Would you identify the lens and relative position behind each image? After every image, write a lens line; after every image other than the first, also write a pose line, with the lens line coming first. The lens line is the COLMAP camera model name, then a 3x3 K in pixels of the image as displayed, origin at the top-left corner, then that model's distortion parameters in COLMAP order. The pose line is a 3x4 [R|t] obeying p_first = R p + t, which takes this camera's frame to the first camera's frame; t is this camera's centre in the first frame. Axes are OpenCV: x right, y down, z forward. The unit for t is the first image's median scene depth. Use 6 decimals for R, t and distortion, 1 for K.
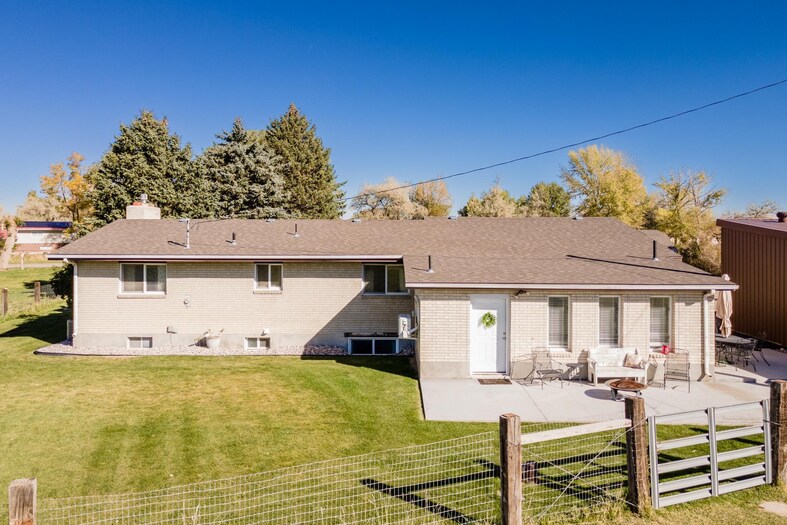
lens RADIAL K [[613.2, 0, 381.4], [0, 613.2, 227.6], [0, 0, 1]] dist [0.031340, 0.004519]
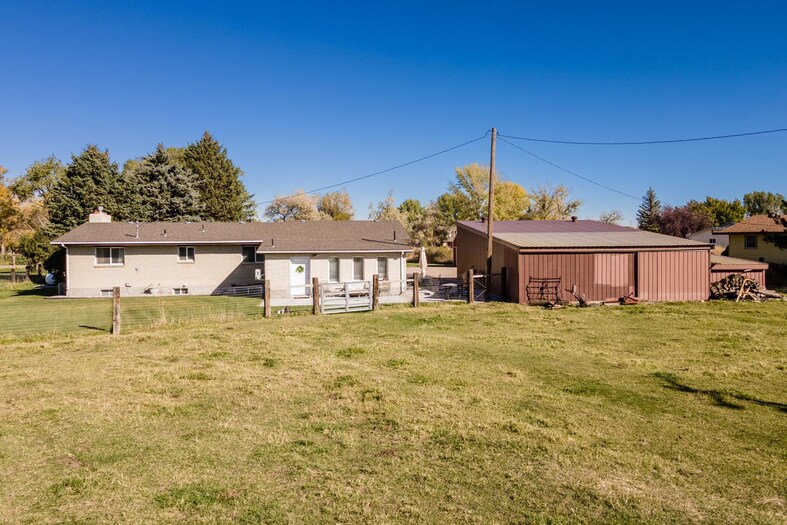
lens RADIAL K [[610.0, 0, 423.8], [0, 610.0, 242.0], [0, 0, 1]] dist [0.016847, 0.005406]
pose [[0.983001, -0.010662, 0.183290, 0.099353], [0.008904, 0.999906, 0.010410, 0.020328], [-0.183384, -0.008601, 0.983004, -0.512123]]
